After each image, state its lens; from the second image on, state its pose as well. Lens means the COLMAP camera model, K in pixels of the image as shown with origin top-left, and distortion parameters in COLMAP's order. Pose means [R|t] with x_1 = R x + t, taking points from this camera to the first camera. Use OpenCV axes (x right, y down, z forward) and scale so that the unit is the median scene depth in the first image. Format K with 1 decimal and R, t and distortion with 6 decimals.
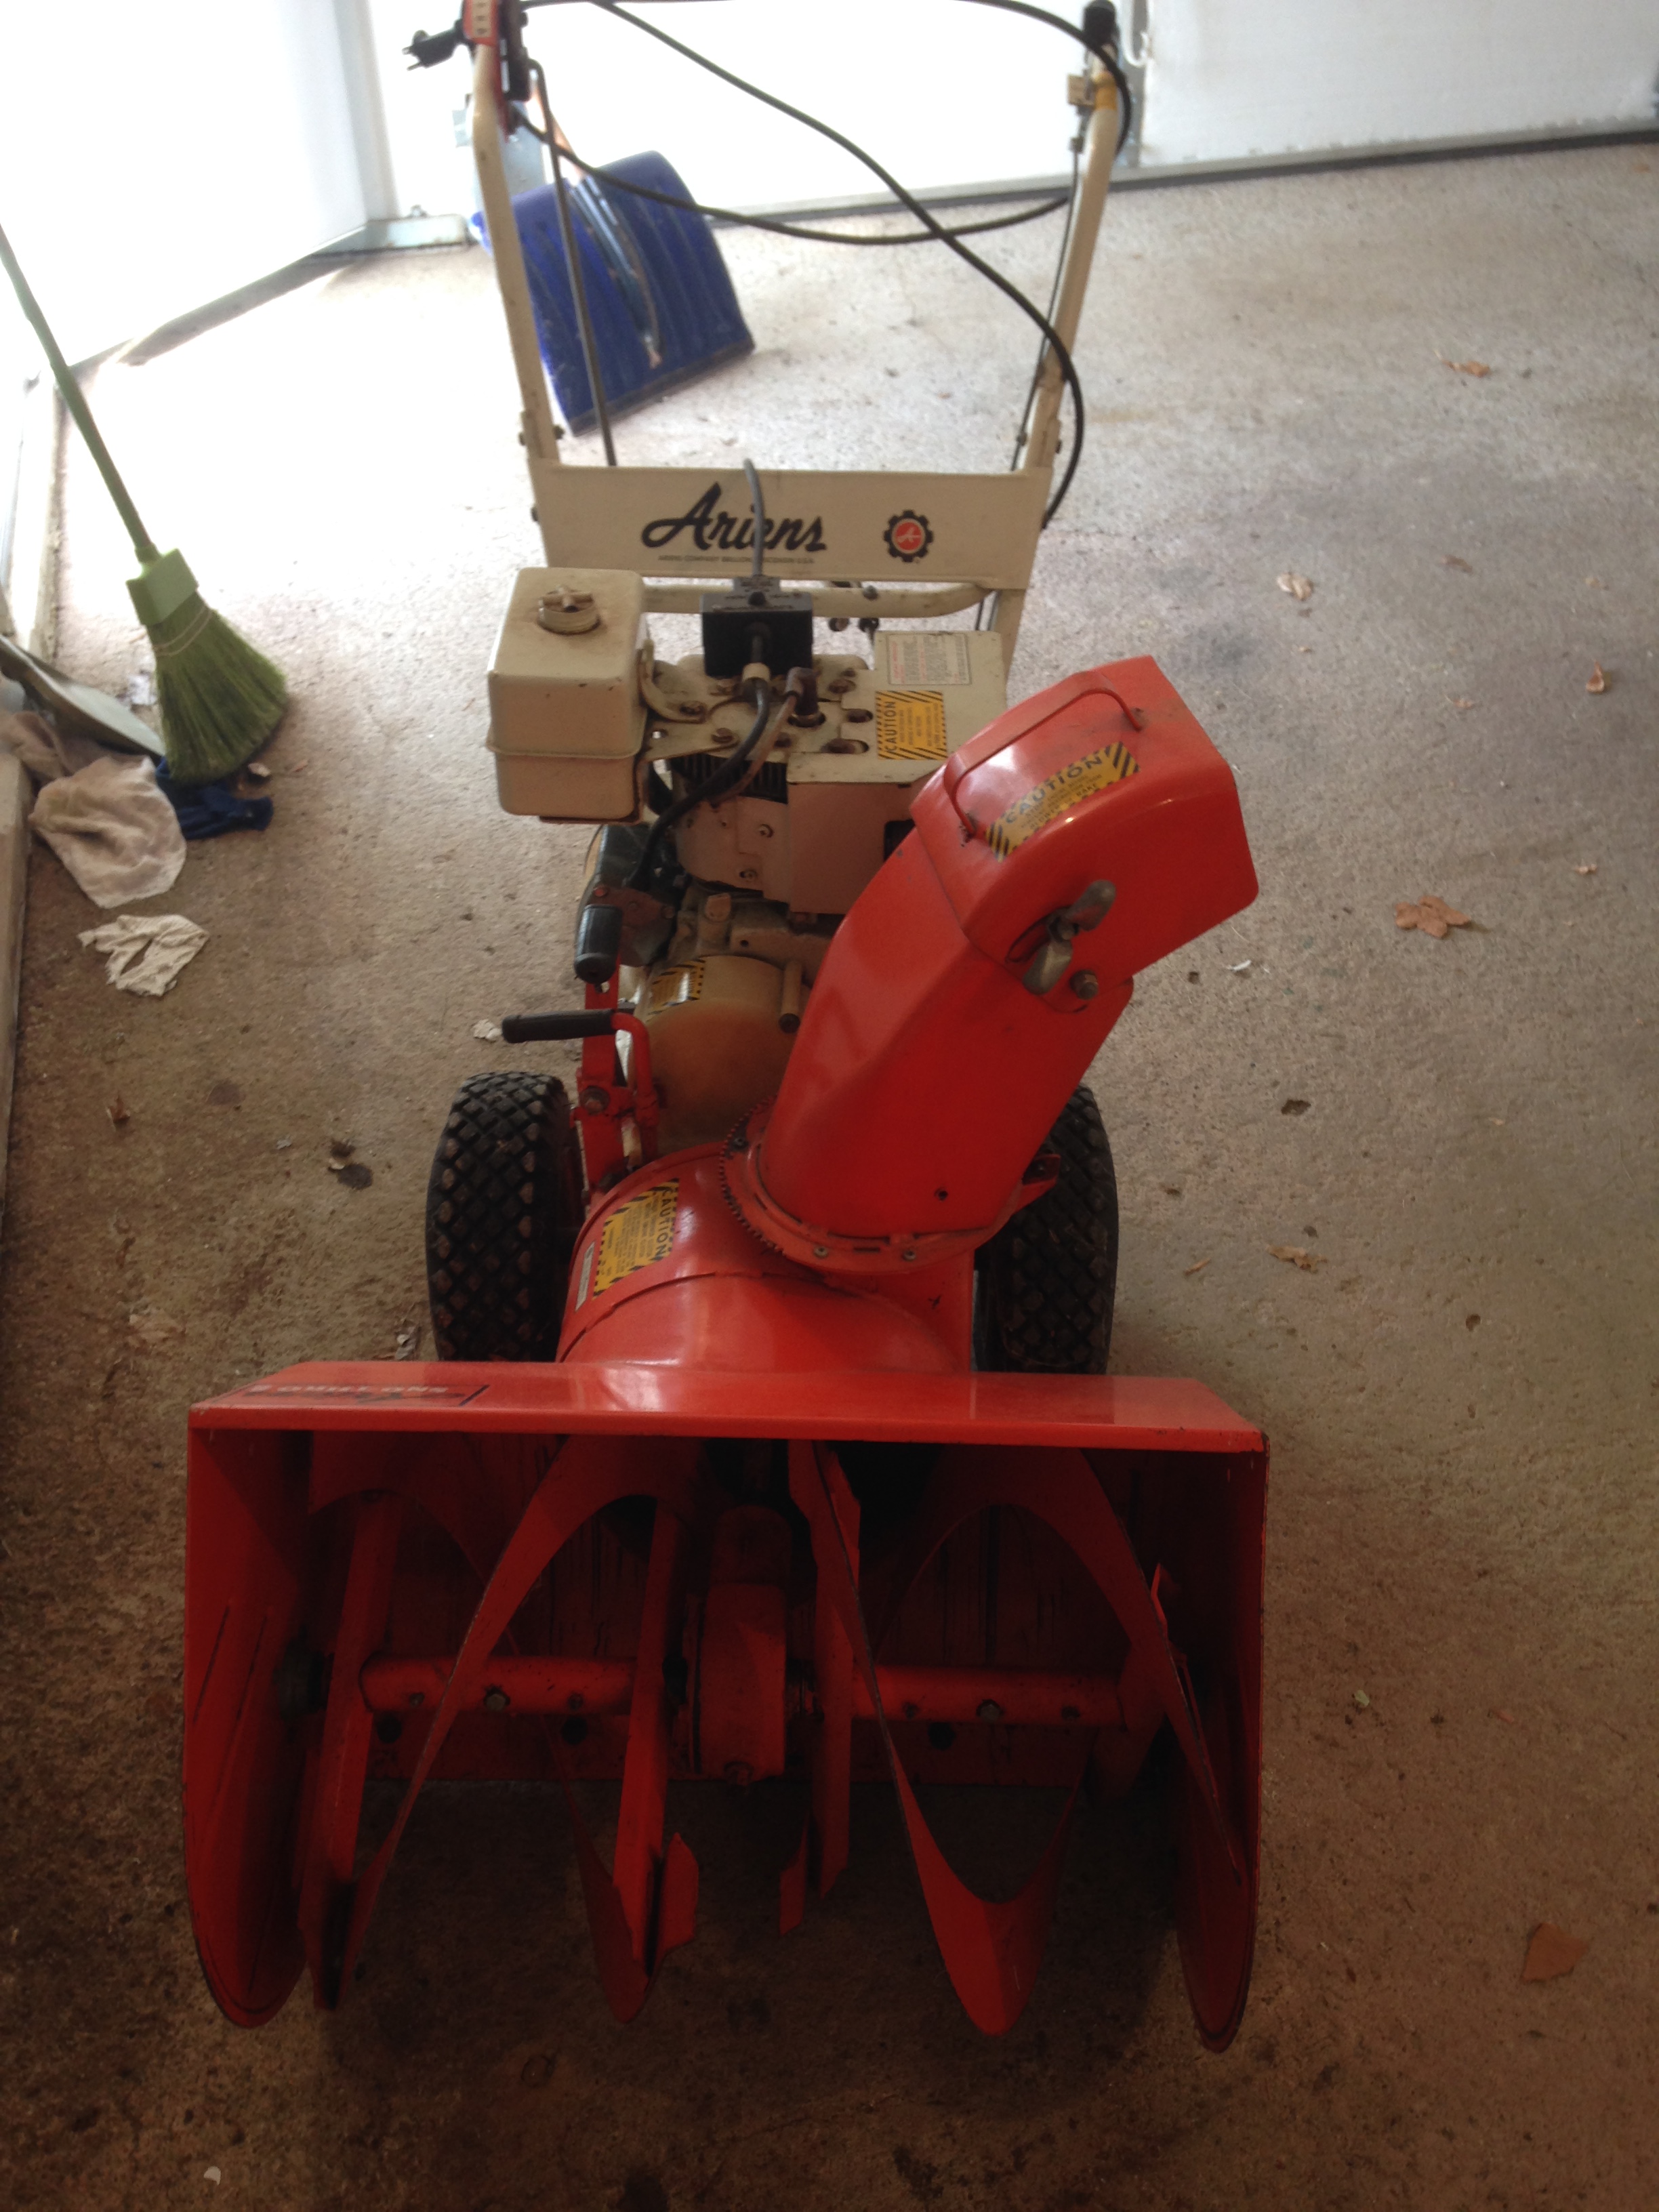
lens RADIAL K [[2121.0, 0, 829.5], [0, 2121.0, 1106.0], [0, 0, 1]] dist [0.154809, -0.315235]
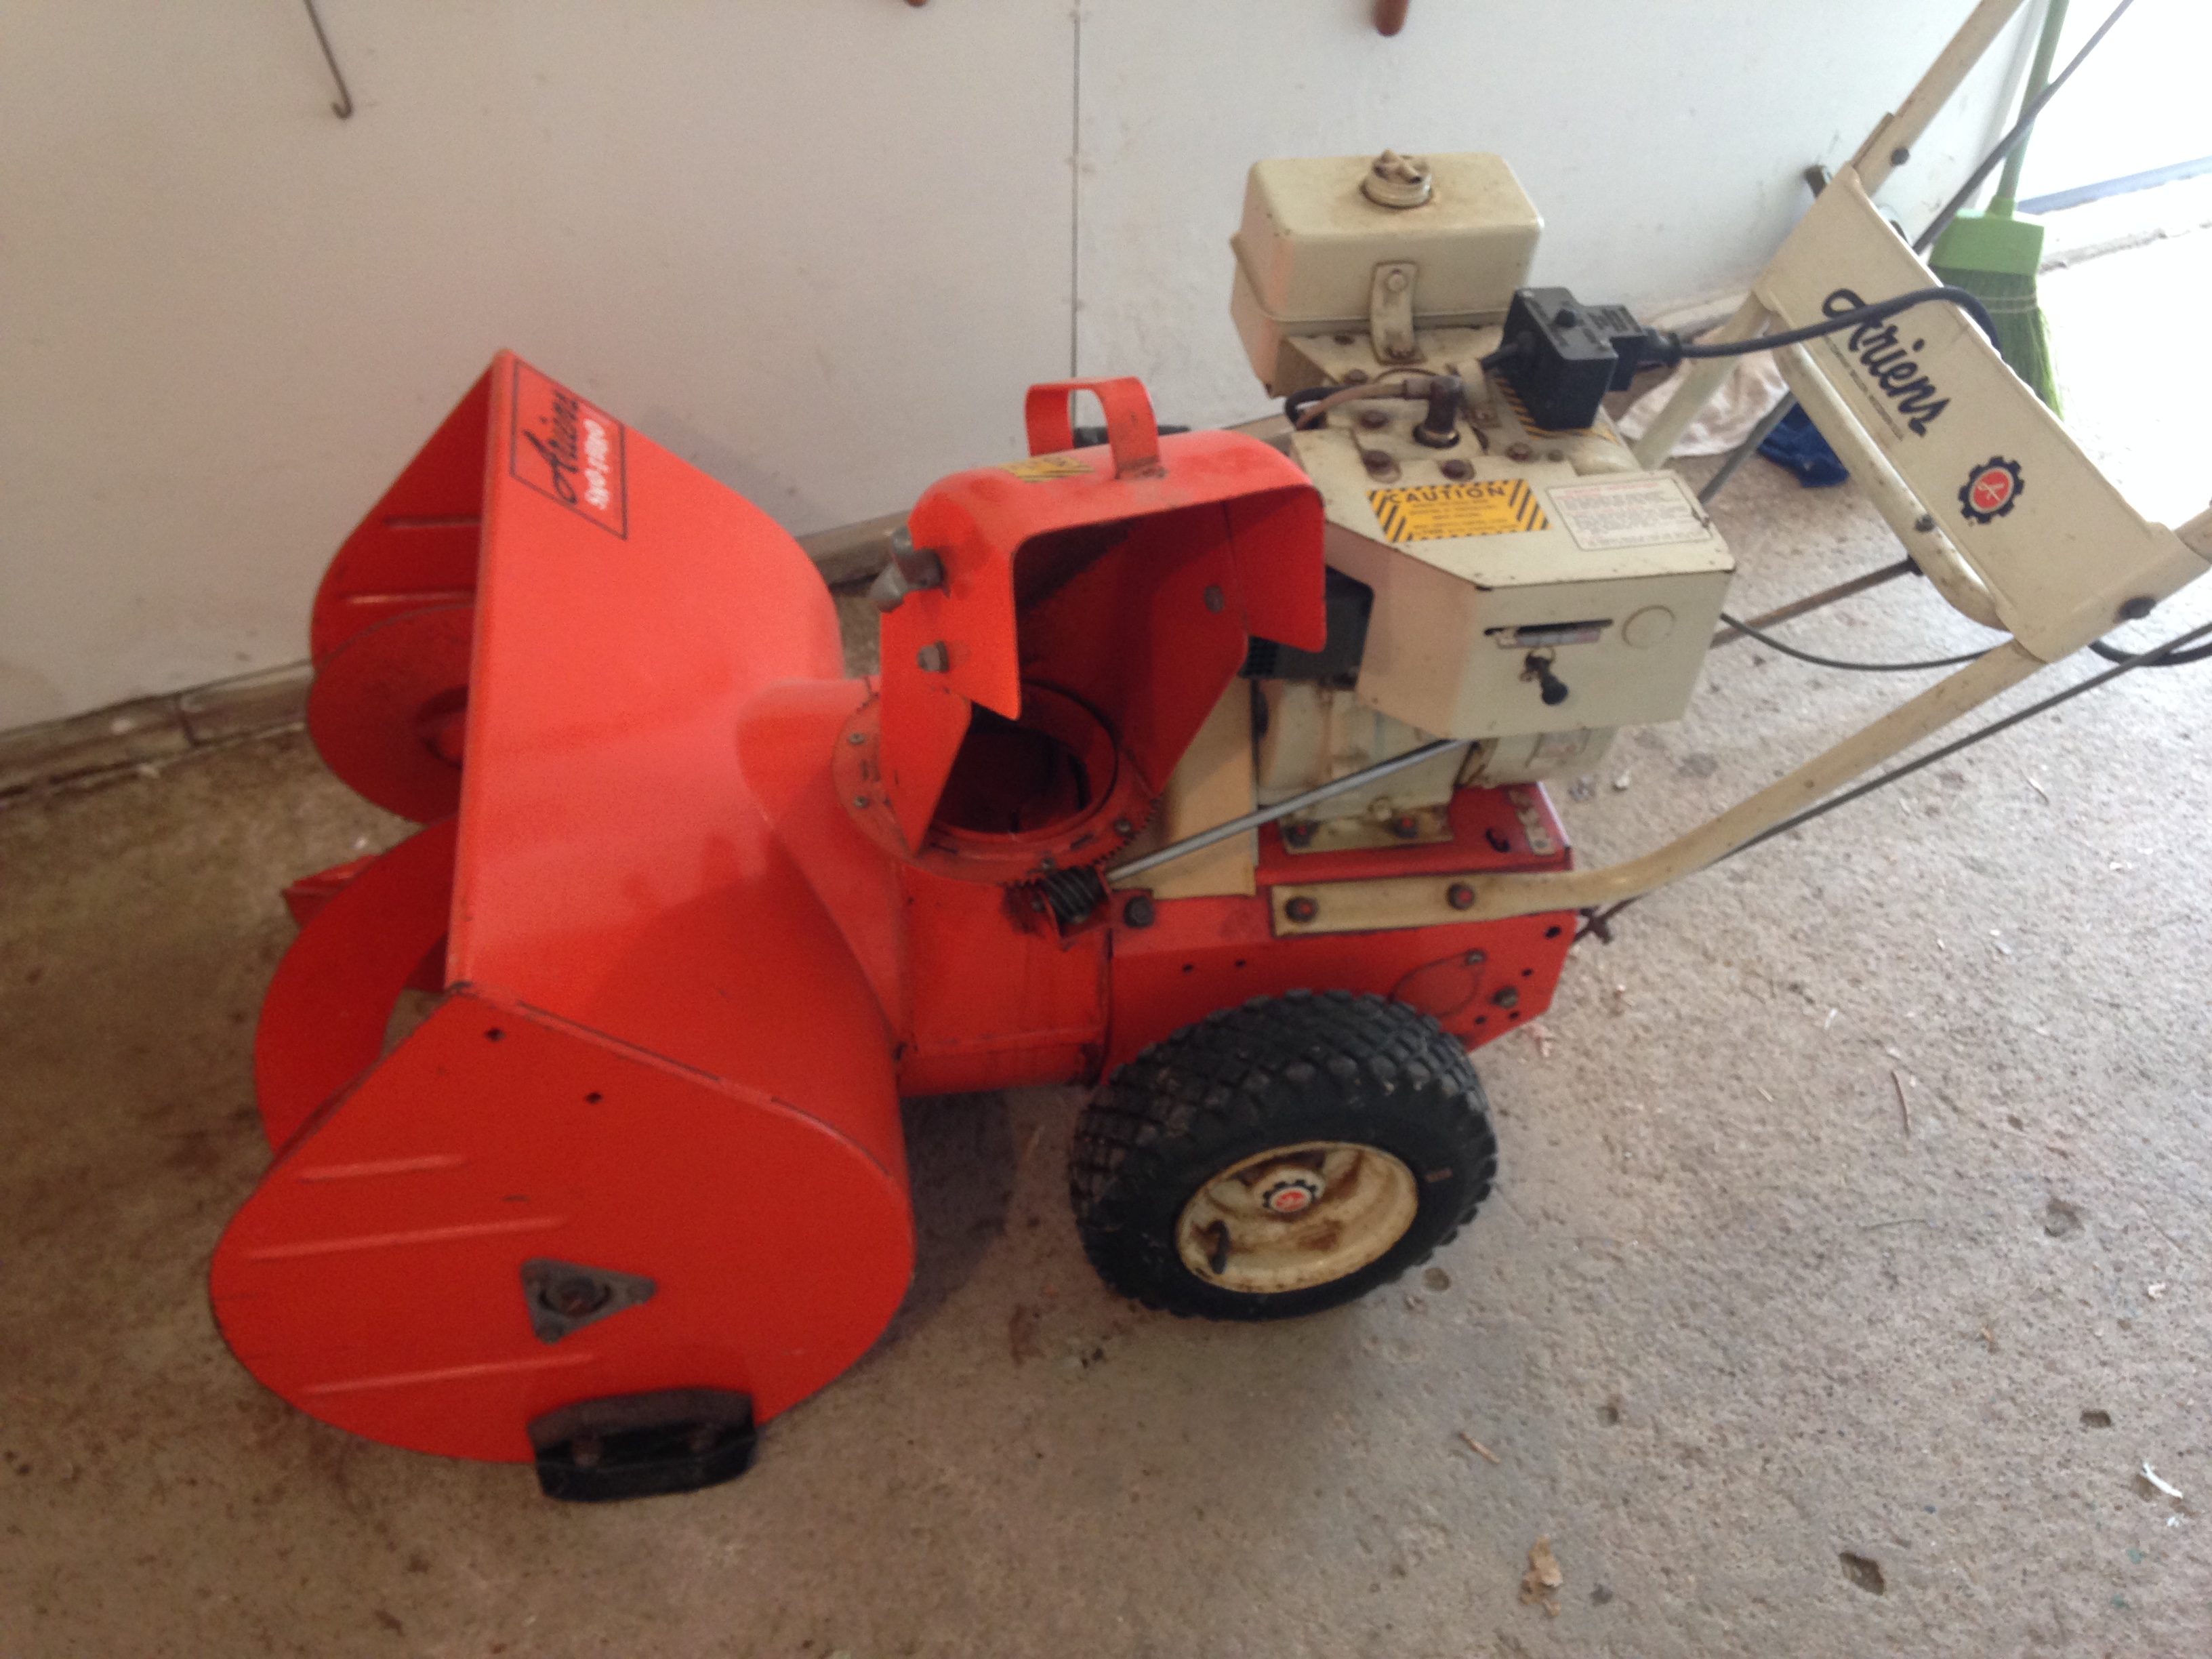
lens RADIAL K [[2121.0, 0, 1106.0], [0, 2121.0, 829.5], [0, 0, 1]] dist [0.154809, -0.315235]
pose [[0.165980, 0.681903, -0.712361, 0.573746], [-0.660612, 0.613218, 0.433077, -0.313936], [0.732149, 0.398712, 0.552255, 0.439162]]
